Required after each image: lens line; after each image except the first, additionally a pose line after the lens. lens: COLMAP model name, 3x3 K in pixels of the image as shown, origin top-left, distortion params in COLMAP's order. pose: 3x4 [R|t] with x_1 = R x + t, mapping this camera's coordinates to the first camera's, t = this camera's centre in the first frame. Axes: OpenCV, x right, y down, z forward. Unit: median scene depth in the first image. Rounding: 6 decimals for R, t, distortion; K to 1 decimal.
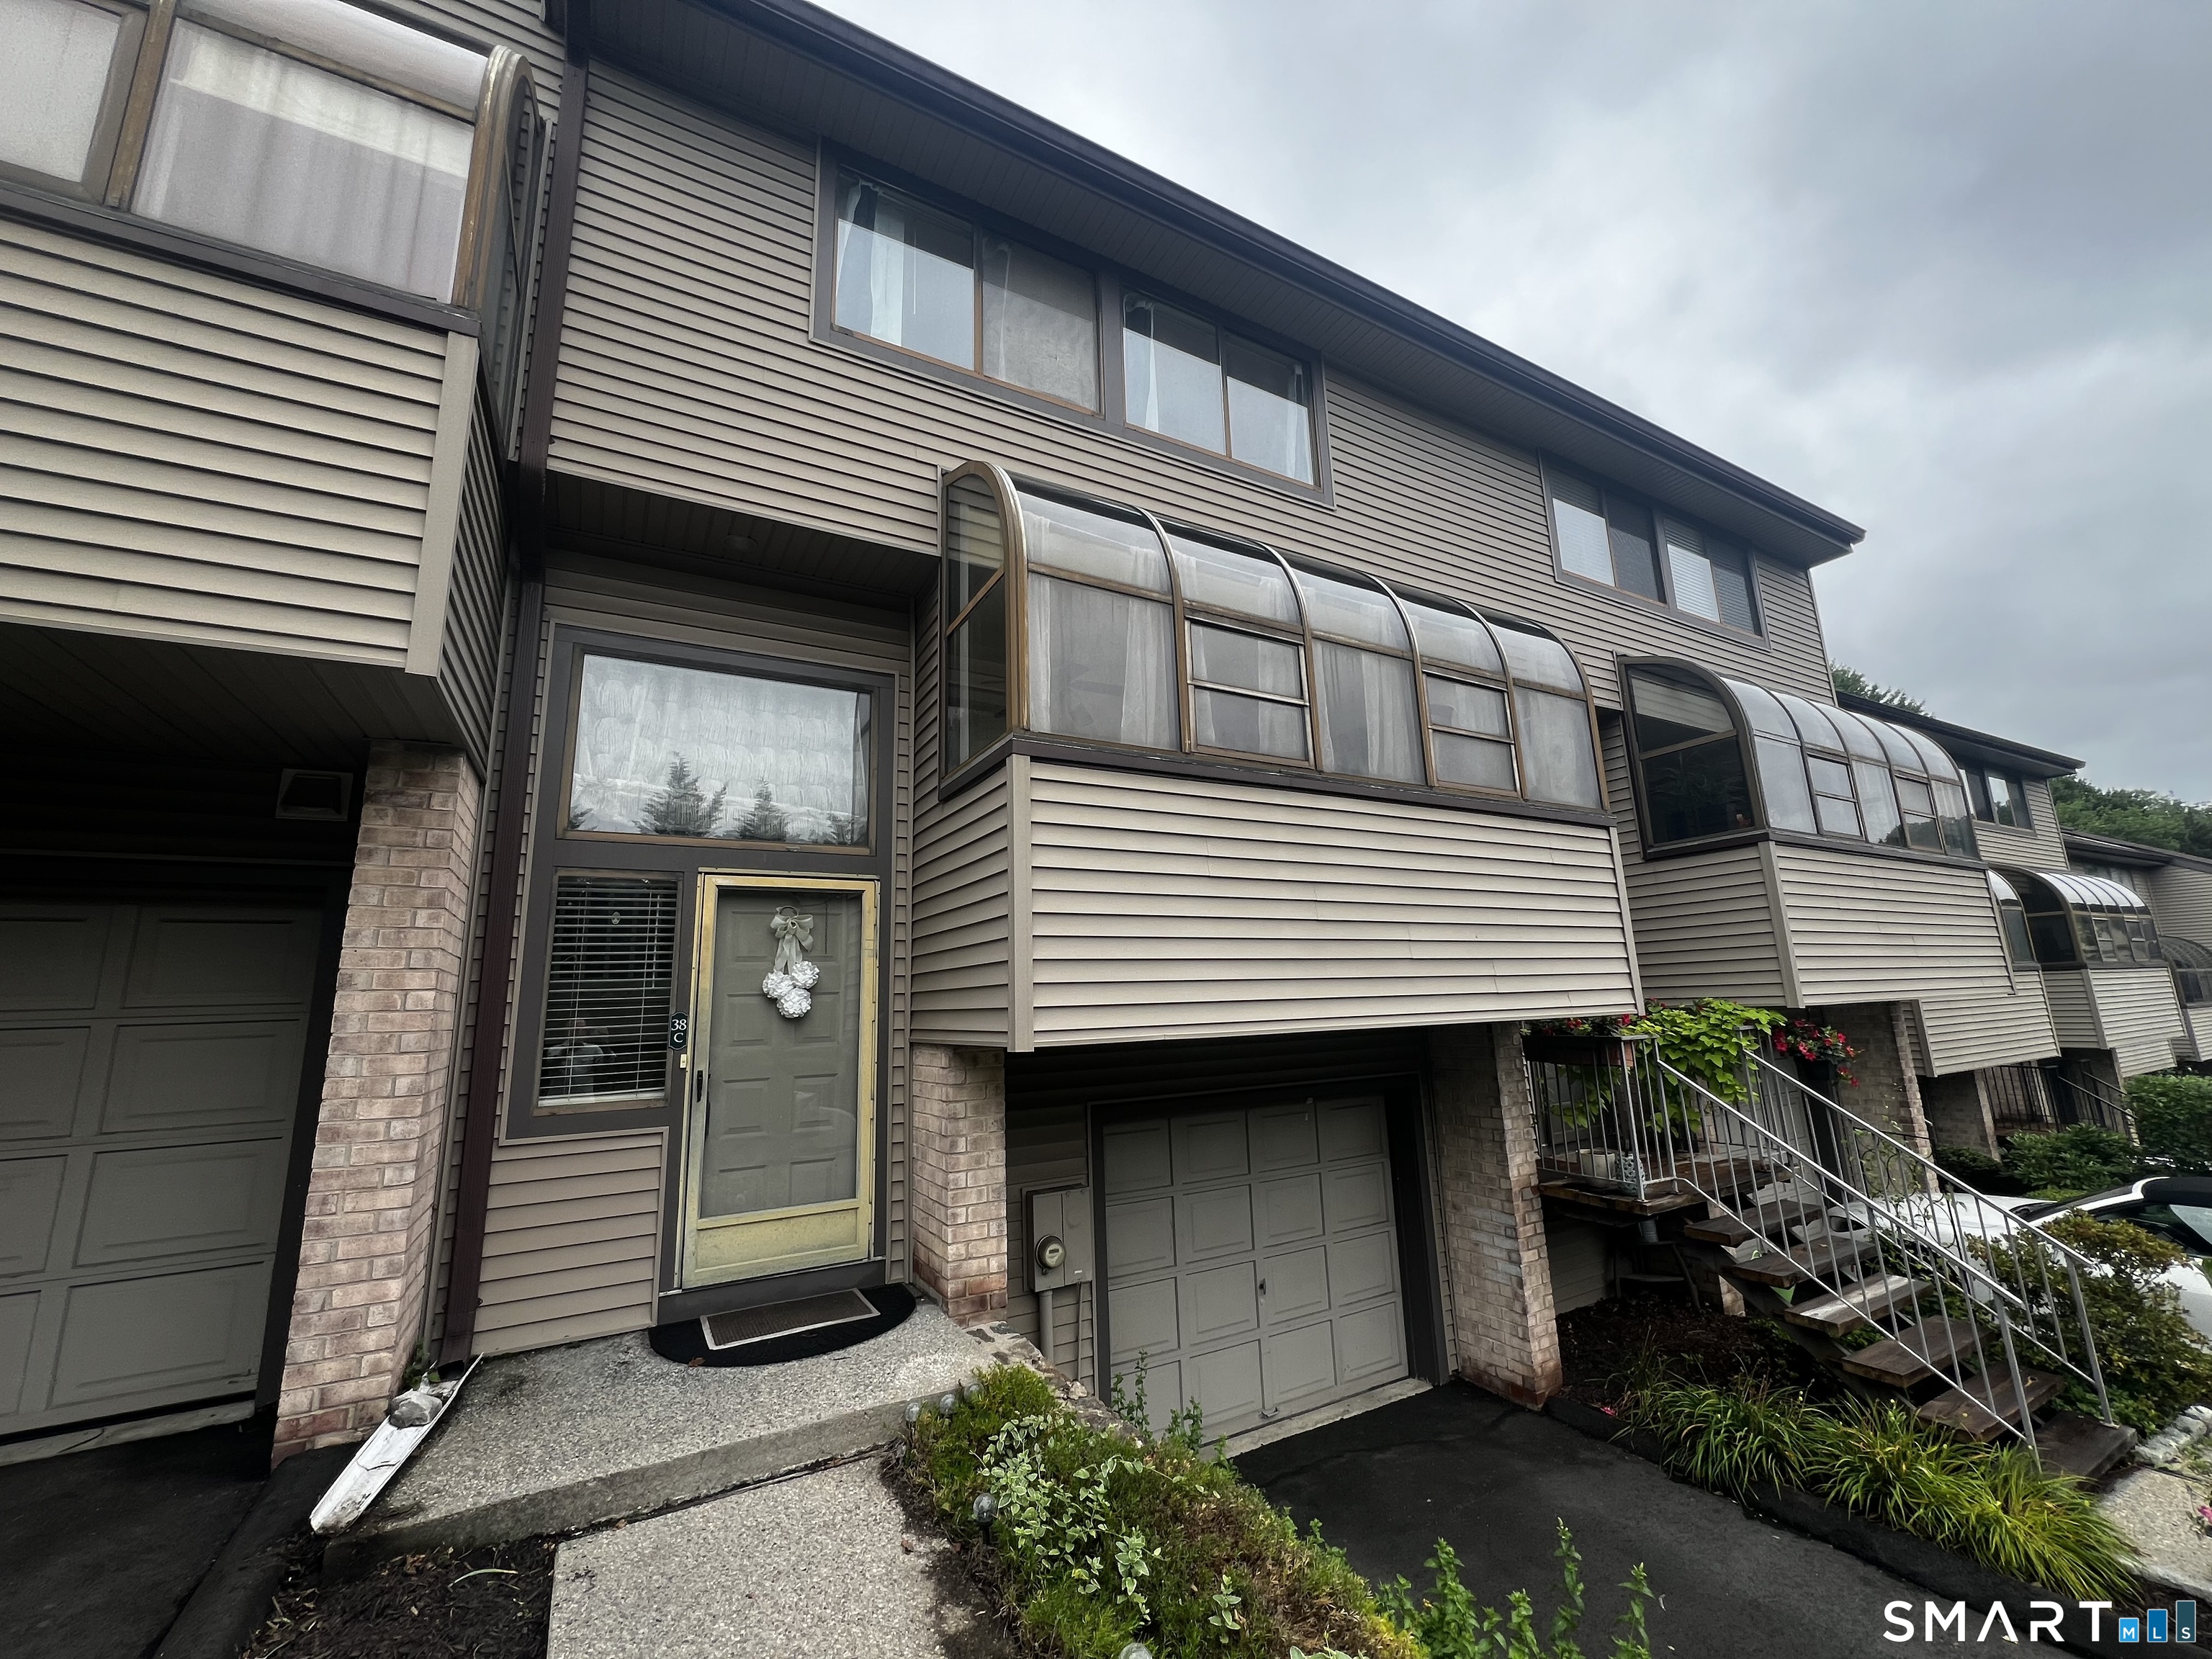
lens RADIAL K [[880.4, 0, 1094.9], [0, 880.4, 828.5], [0, 0, 1]] dist [-0.002820, -0.000289]
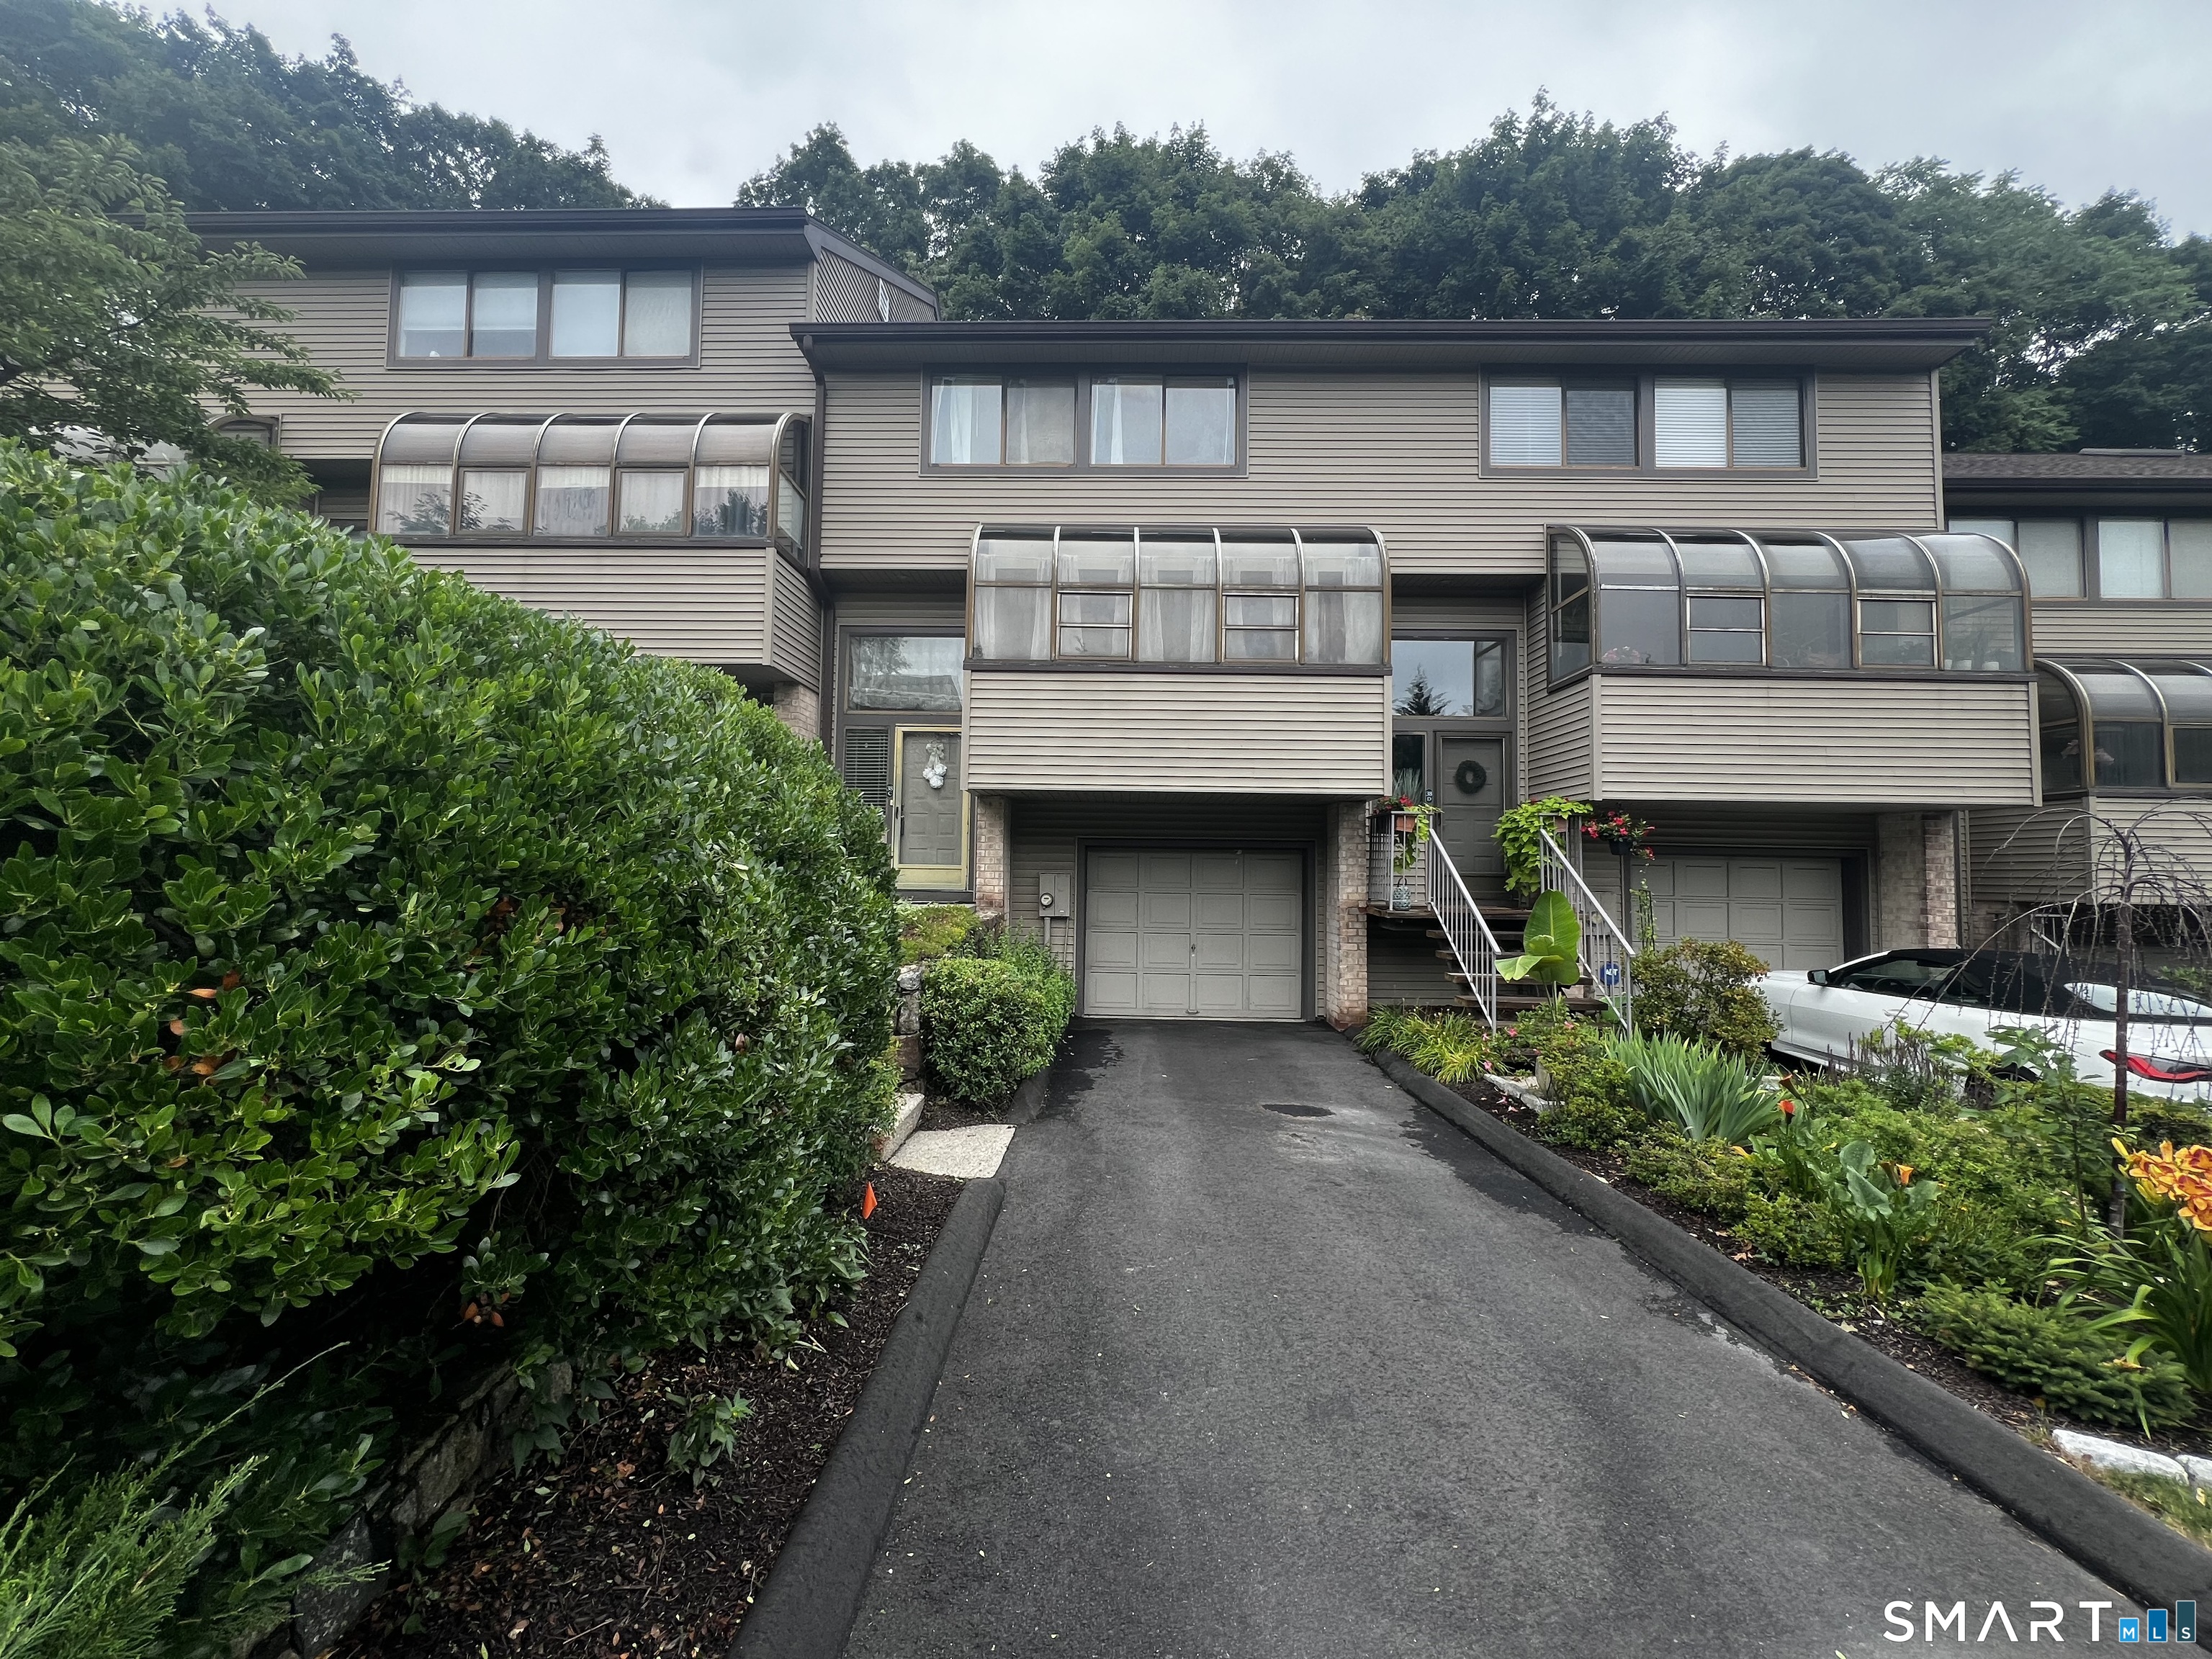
lens RADIAL K [[880.4, 0, 1097.3], [0, 880.4, 824.5], [0, 0, 1]] dist [-0.002820, -0.000289]
pose [[0.860791, 0.018749, -0.508613, 1.217205], [0.057146, 0.989442, 0.133190, 0.028386], [0.505741, -0.143714, 0.850631, -0.772586]]
